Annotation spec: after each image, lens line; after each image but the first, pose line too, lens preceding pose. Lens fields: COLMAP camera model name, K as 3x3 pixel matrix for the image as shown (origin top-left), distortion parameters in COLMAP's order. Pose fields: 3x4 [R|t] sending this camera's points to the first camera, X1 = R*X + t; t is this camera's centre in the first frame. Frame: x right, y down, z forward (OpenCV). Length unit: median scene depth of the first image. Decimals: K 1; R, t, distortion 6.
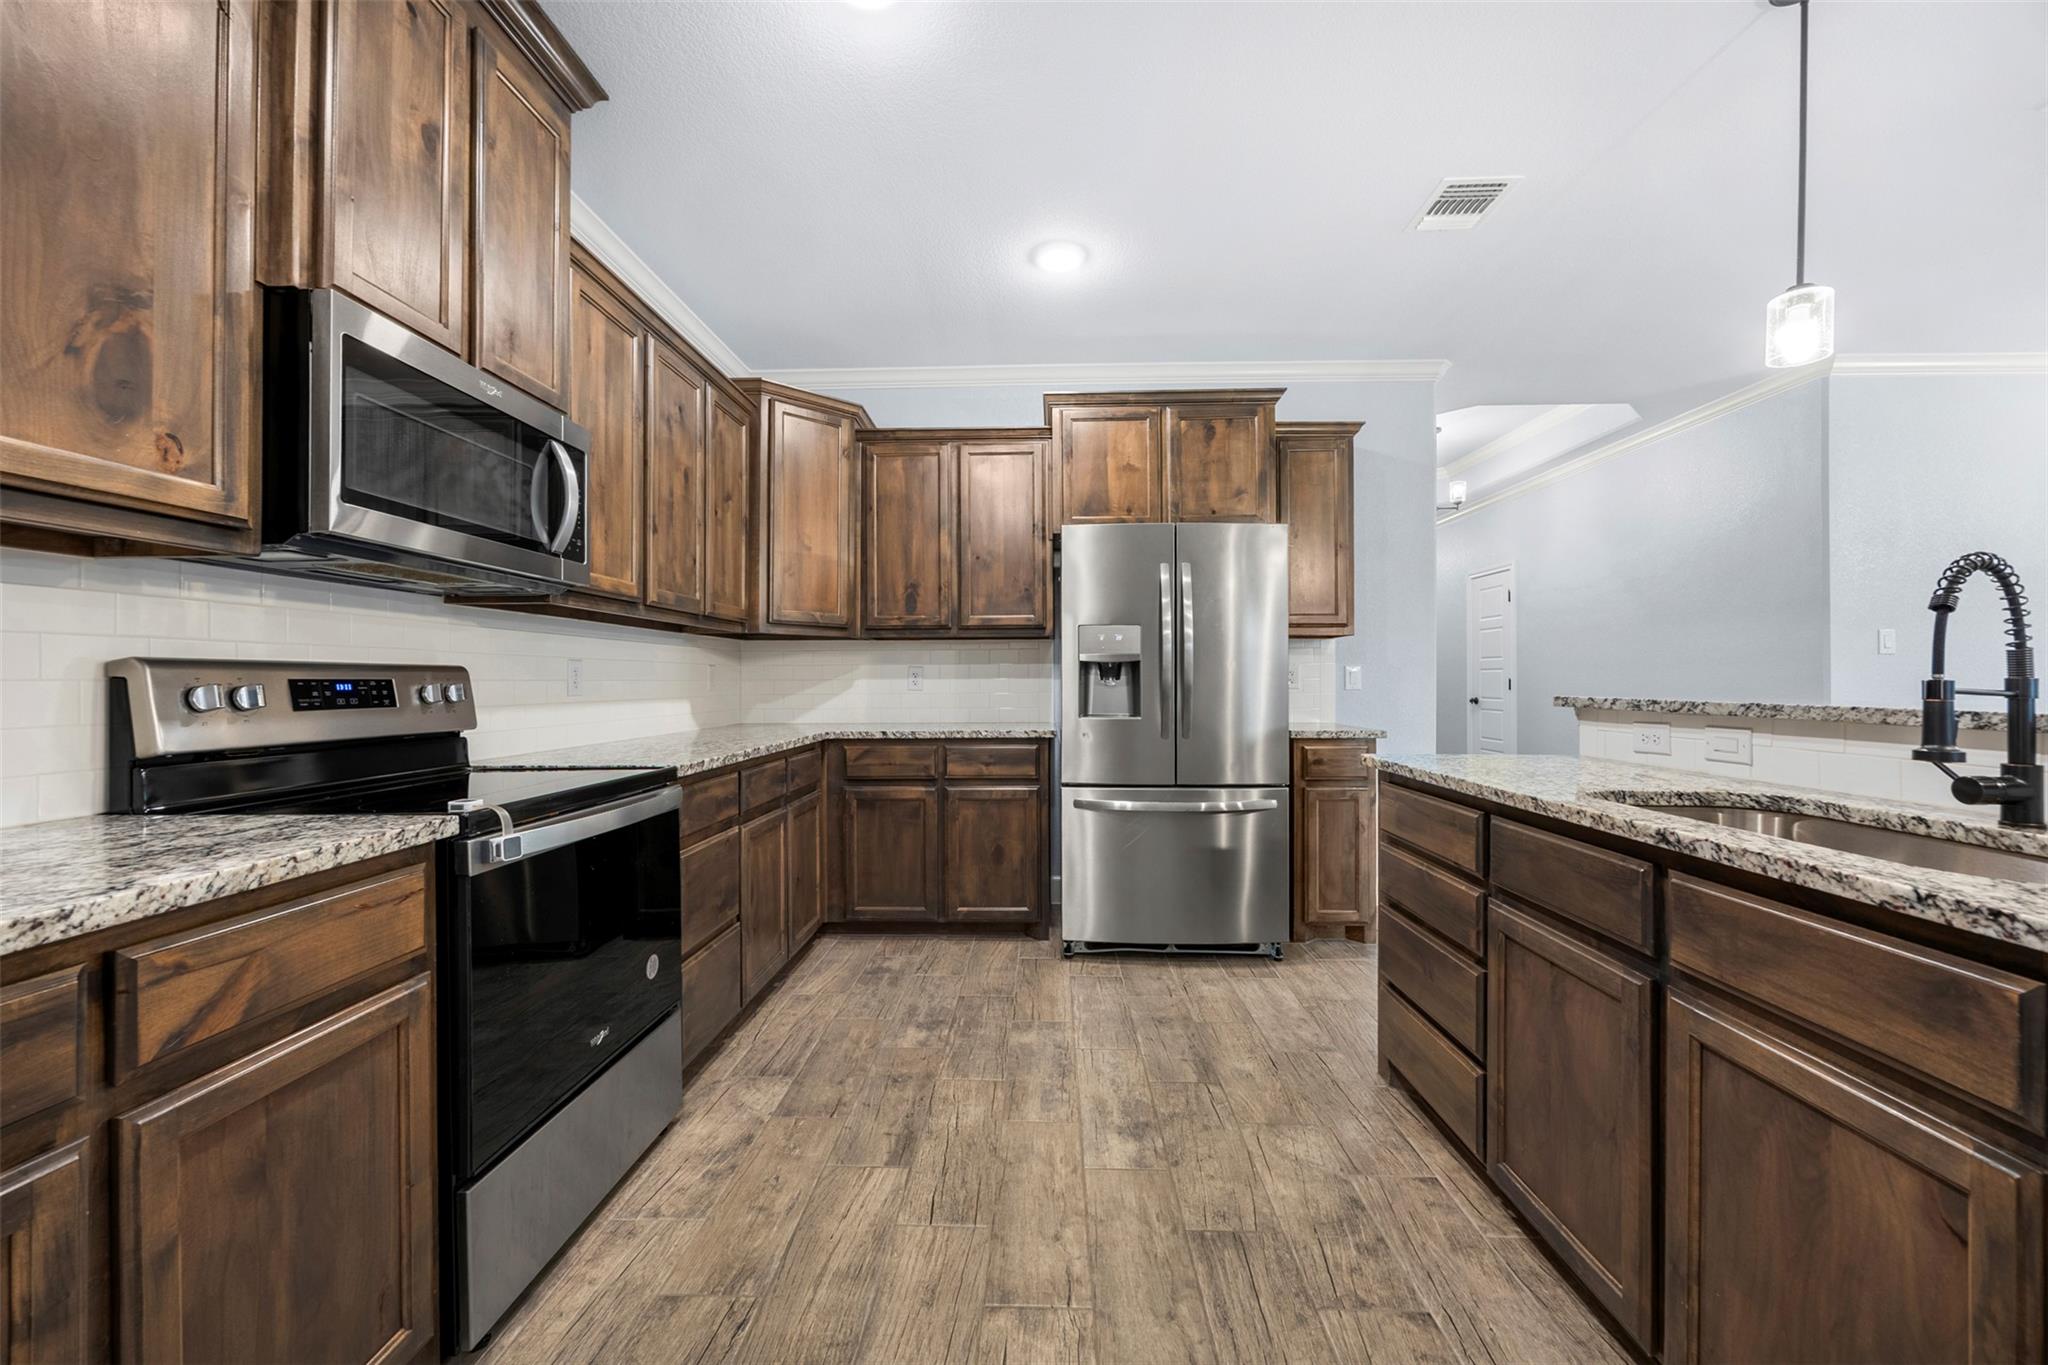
lens RADIAL K [[790.2, 0, 1018.1], [0, 790.2, 676.3], [0, 0, 1]] dist [-0.001535, 0.000307]
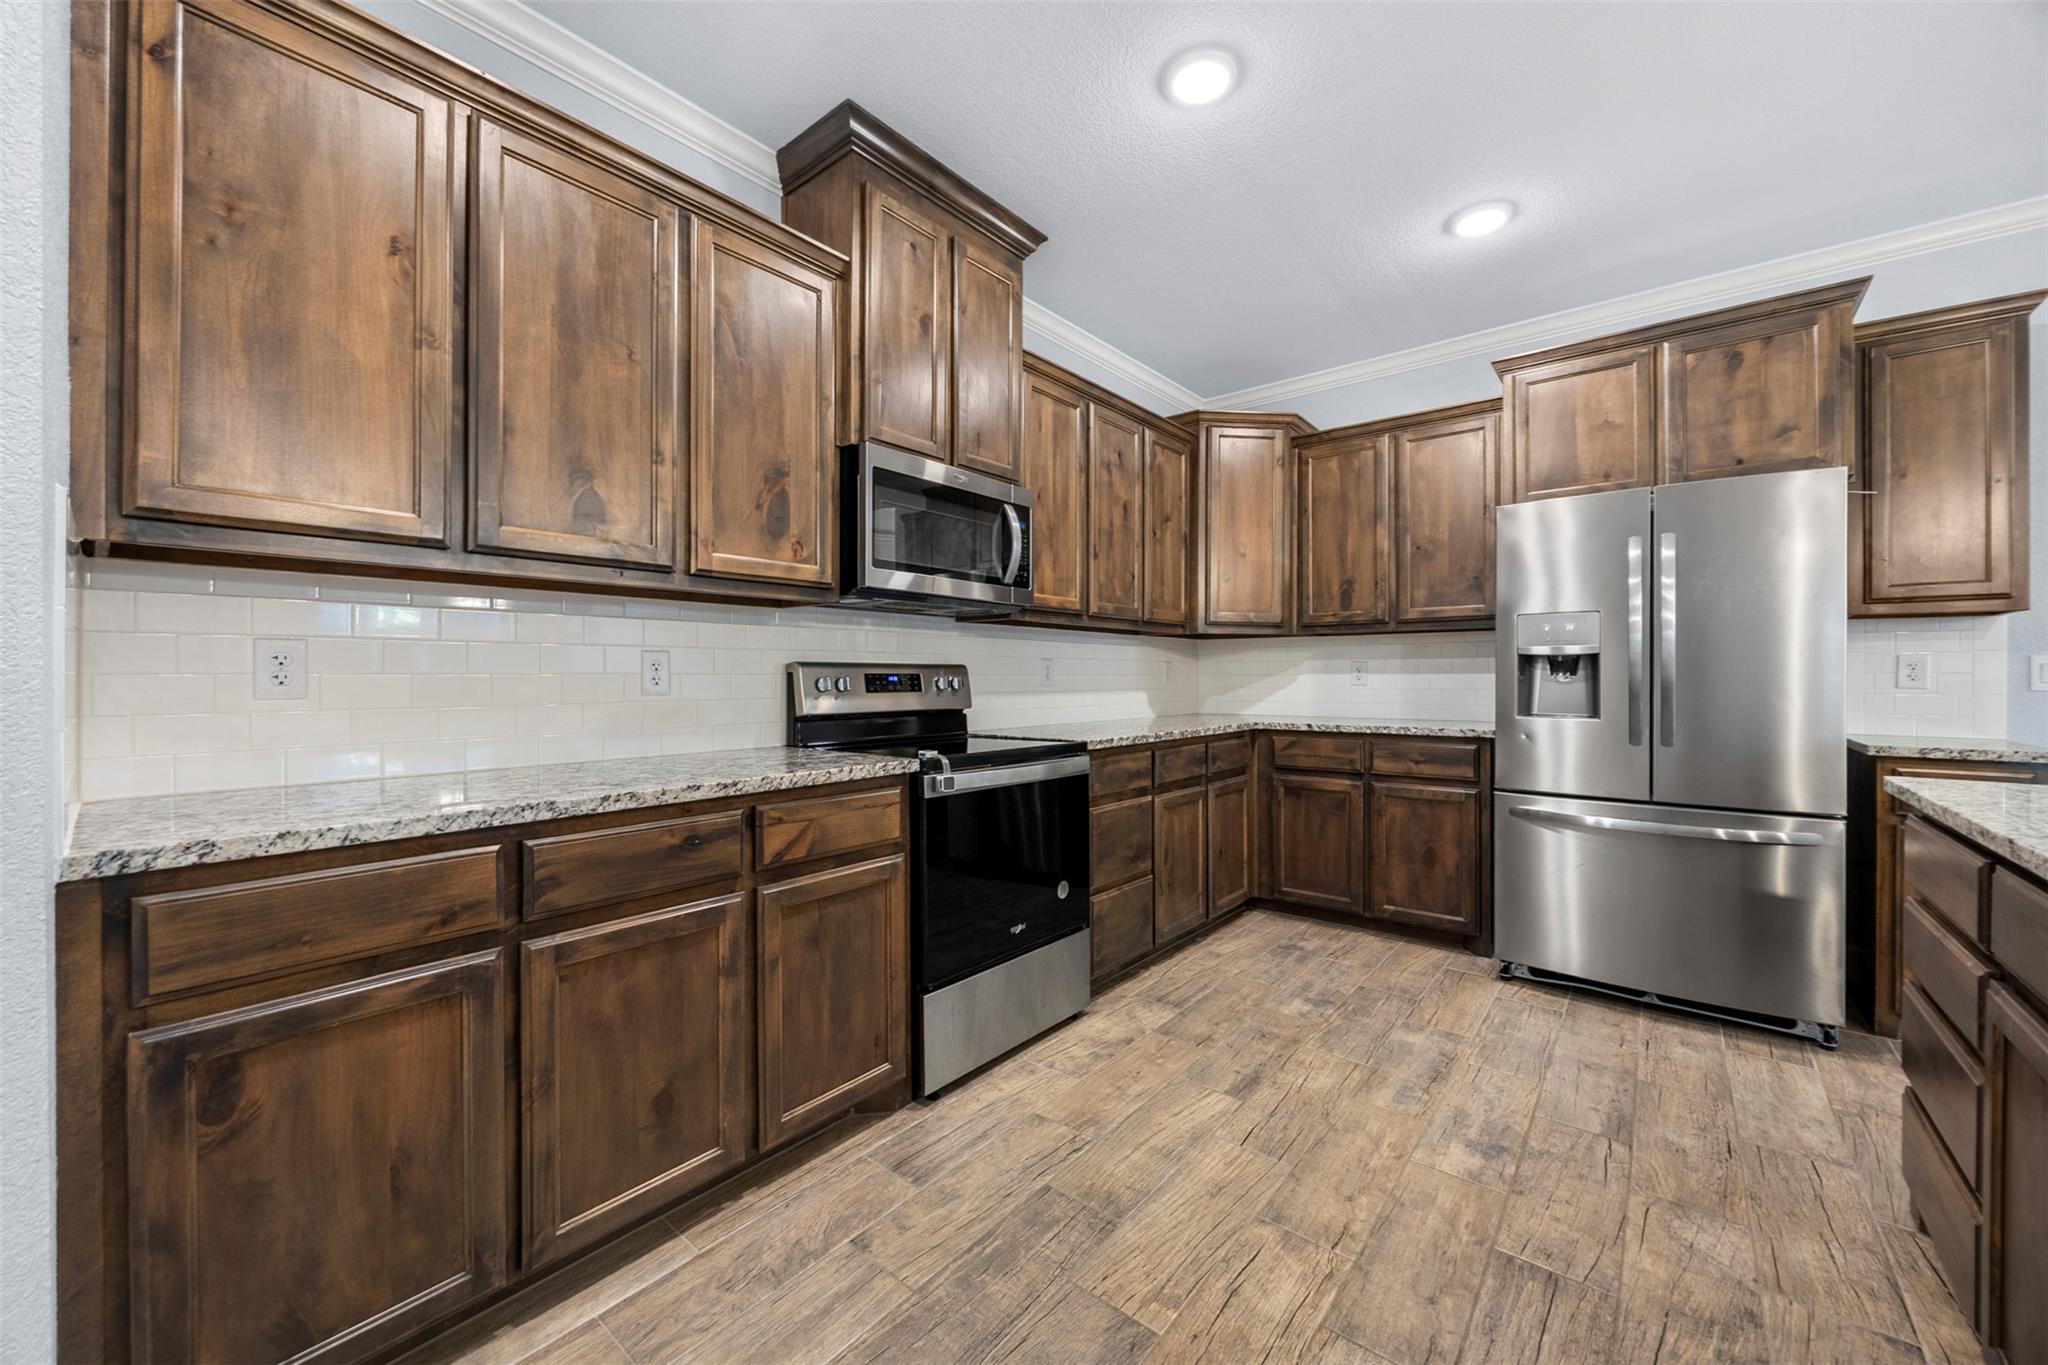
lens RADIAL K [[779.1, 0, 1029.1], [0, 779.1, 677.2], [0, 0, 1]] dist [-0.003131, 0.000258]
pose [[0.795204, 0.003865, -0.606330, 0.260335], [0.000775, 0.999972, 0.007391, -0.000421], [0.606342, -0.006348, 0.795179, -0.070877]]
